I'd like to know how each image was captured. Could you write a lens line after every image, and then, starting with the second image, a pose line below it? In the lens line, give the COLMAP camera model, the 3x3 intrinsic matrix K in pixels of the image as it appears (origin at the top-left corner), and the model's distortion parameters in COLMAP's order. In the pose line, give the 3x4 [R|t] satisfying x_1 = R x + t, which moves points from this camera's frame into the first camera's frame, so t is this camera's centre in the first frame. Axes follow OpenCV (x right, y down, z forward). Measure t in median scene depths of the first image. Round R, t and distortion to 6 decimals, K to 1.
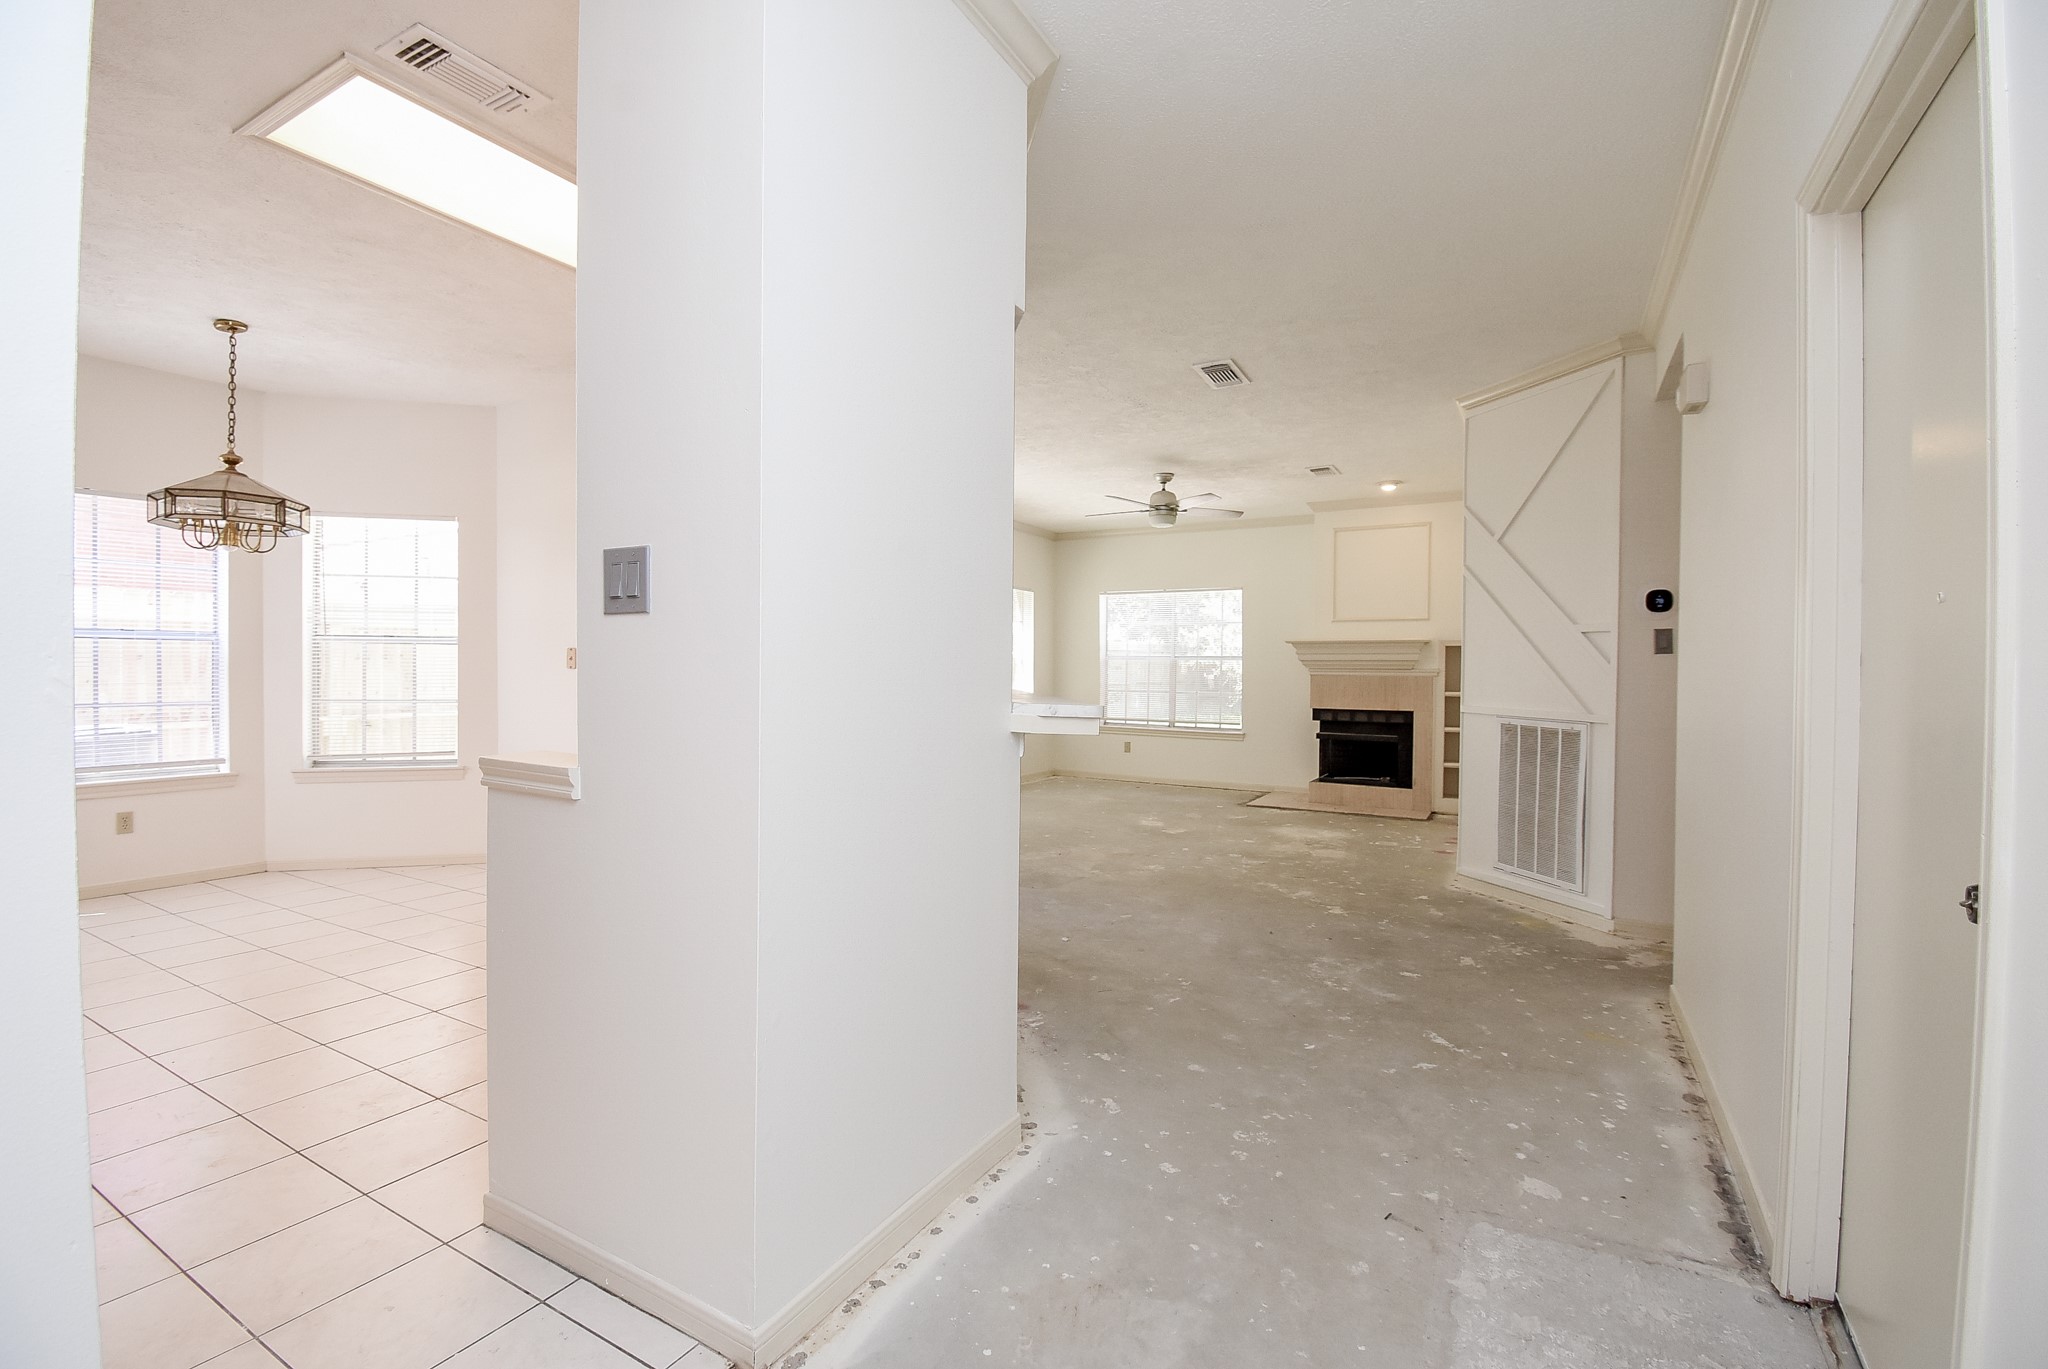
lens RADIAL K [[906.9, 0, 1016.4], [0, 906.9, 669.1], [0, 0, 1]] dist [0.020616, -0.025833]
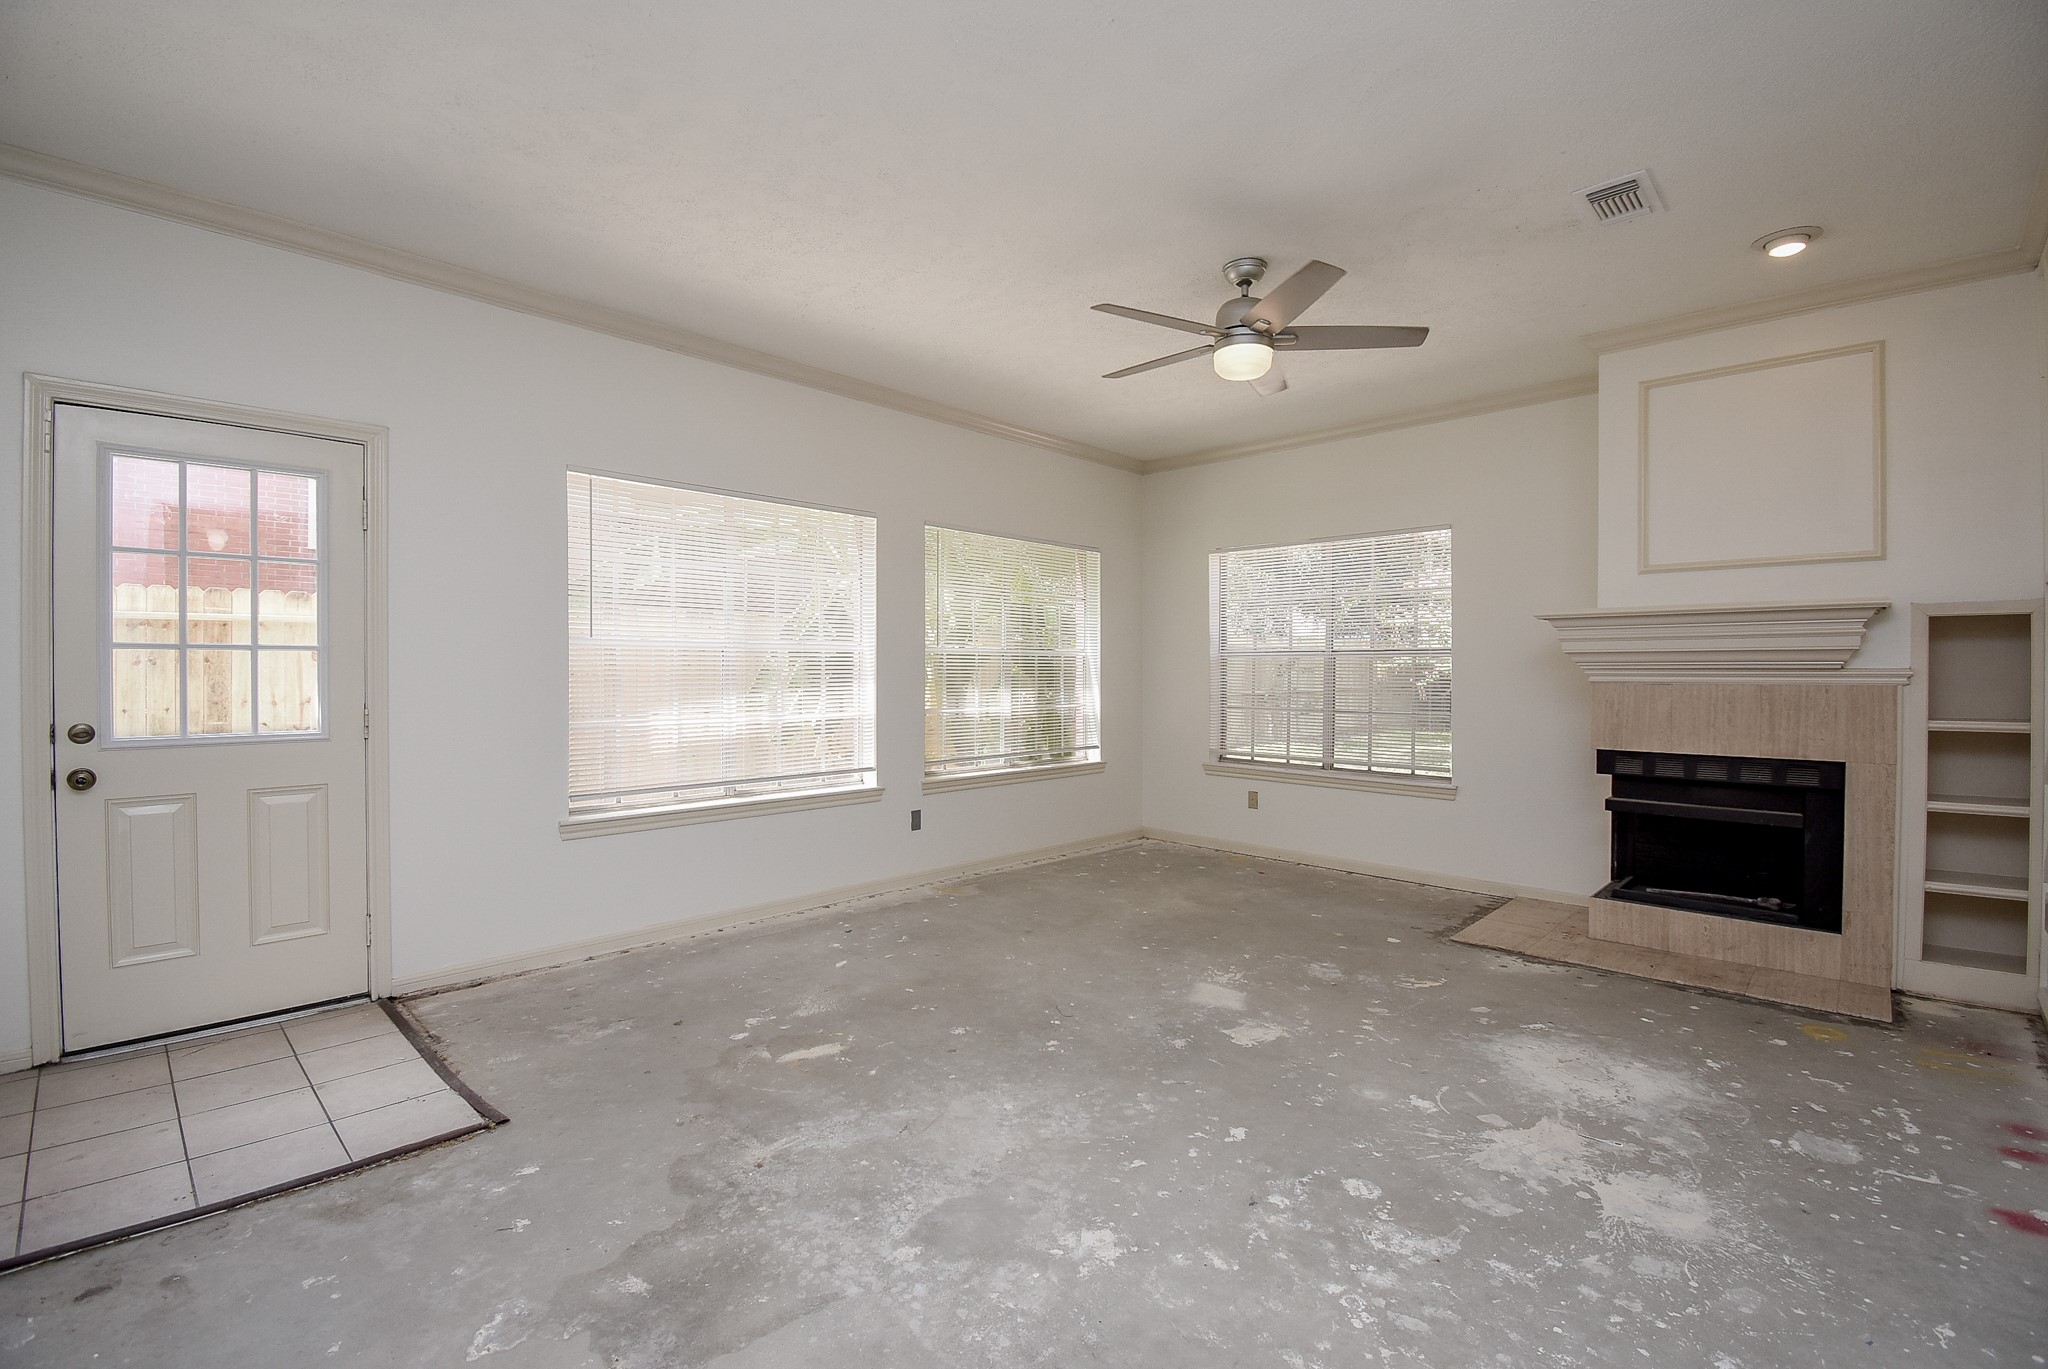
lens RADIAL K [[906.9, 0, 1016.4], [0, 906.9, 669.1], [0, 0, 1]] dist [0.020616, -0.025833]
pose [[0.969482, -0.005695, -0.245095, 0.161815], [0.004923, 0.999981, -0.003762, -0.000423], [0.245111, 0.002441, 0.969492, 0.505653]]
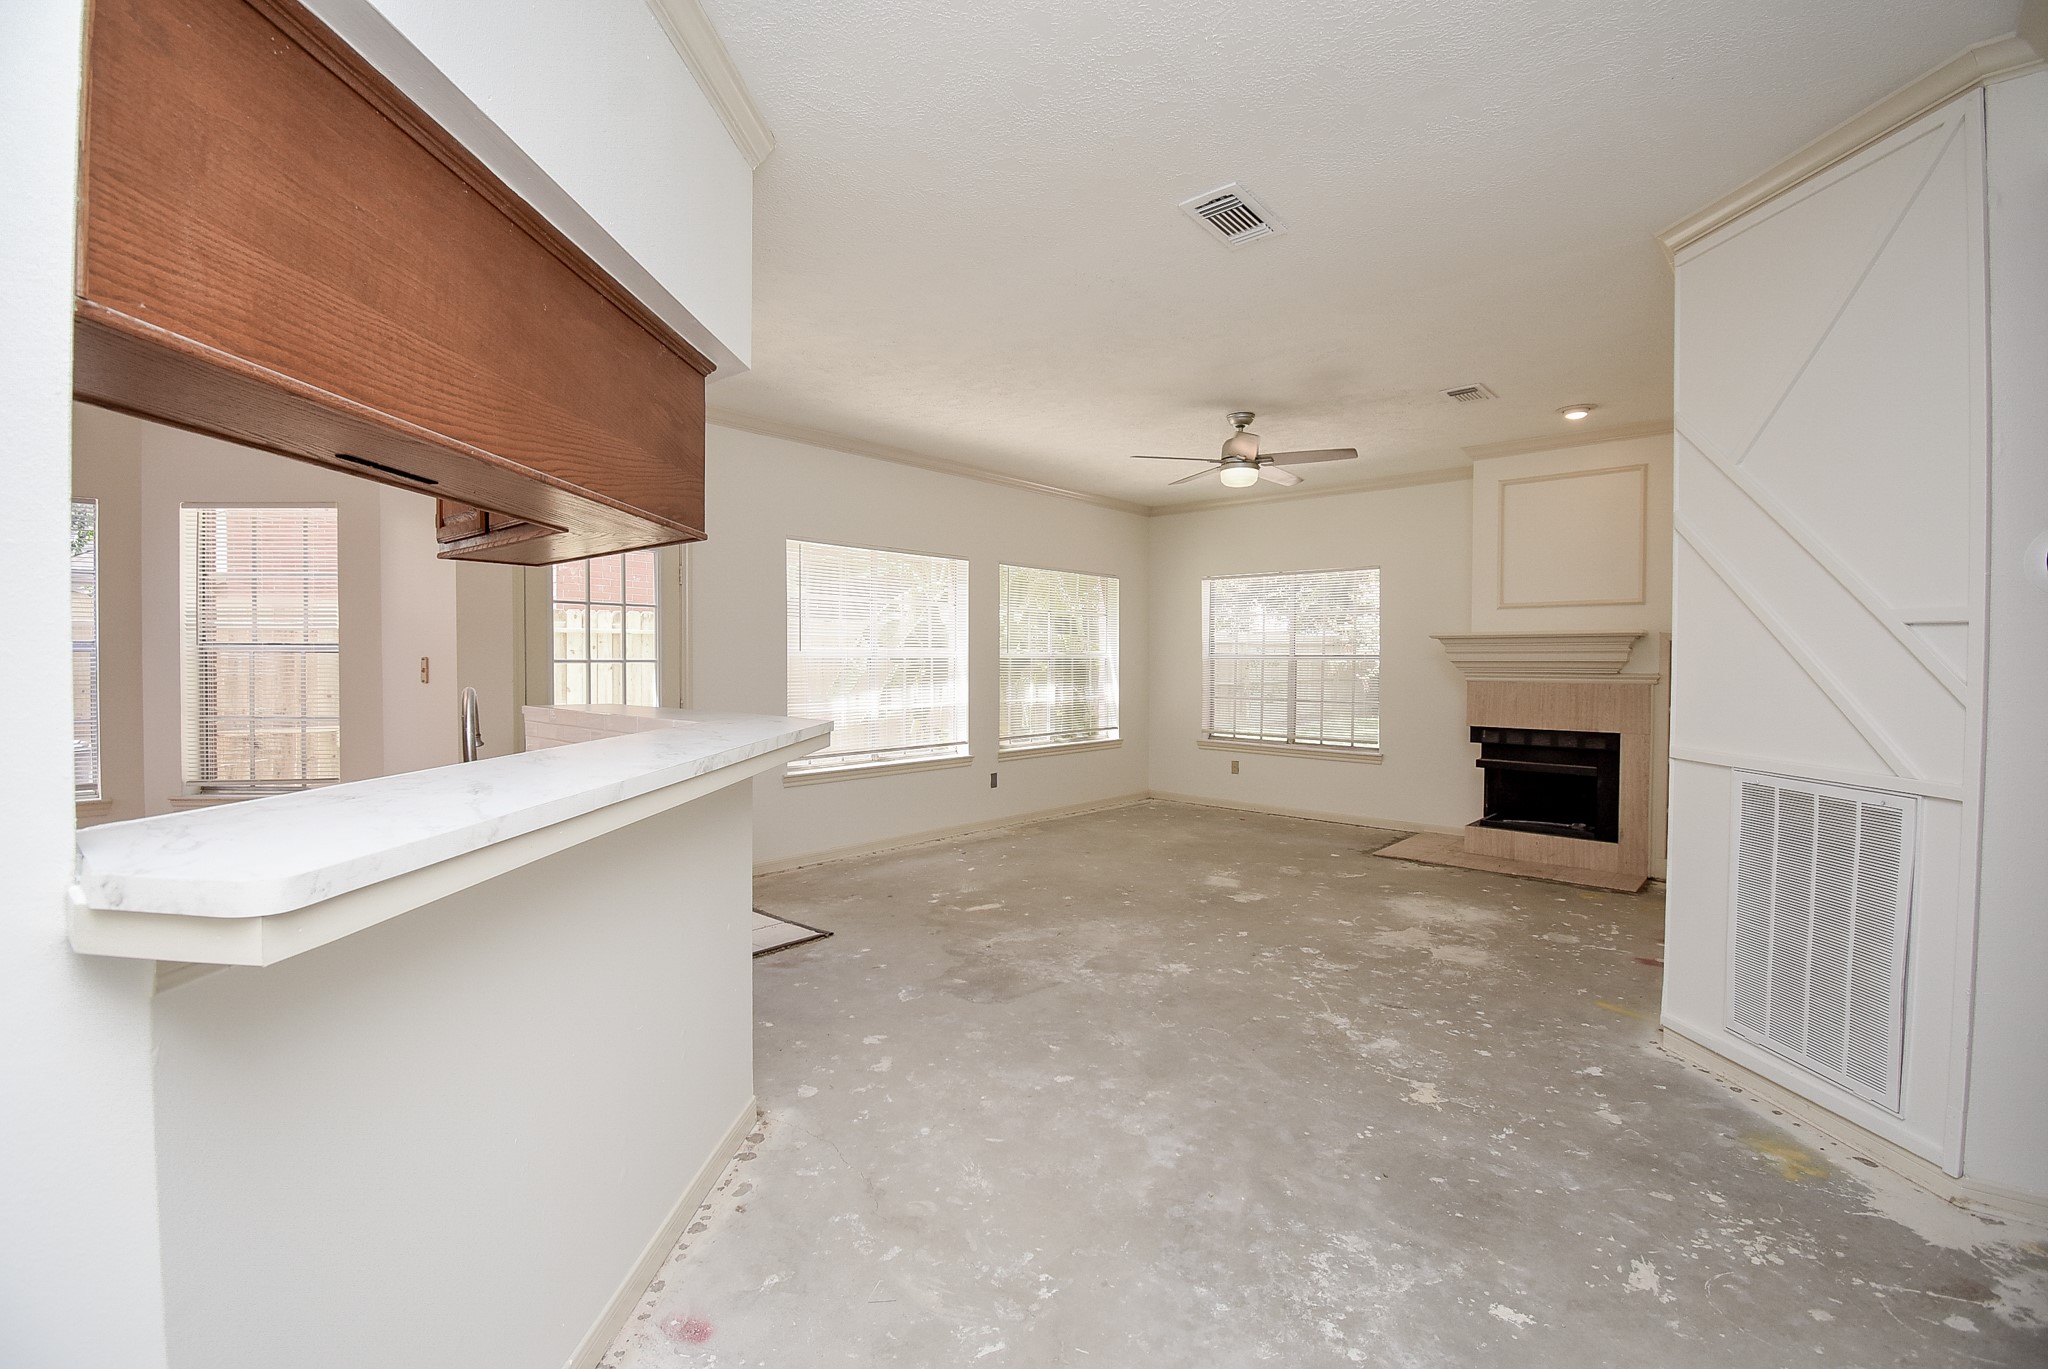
lens RADIAL K [[906.9, 0, 1016.4], [0, 906.9, 669.1], [0, 0, 1]] dist [0.020616, -0.025833]
pose [[0.978289, -0.002148, -0.207236, 0.136005], [0.004064, 0.999953, 0.008821, -0.012900], [0.207207, -0.009471, 0.978251, 0.230577]]
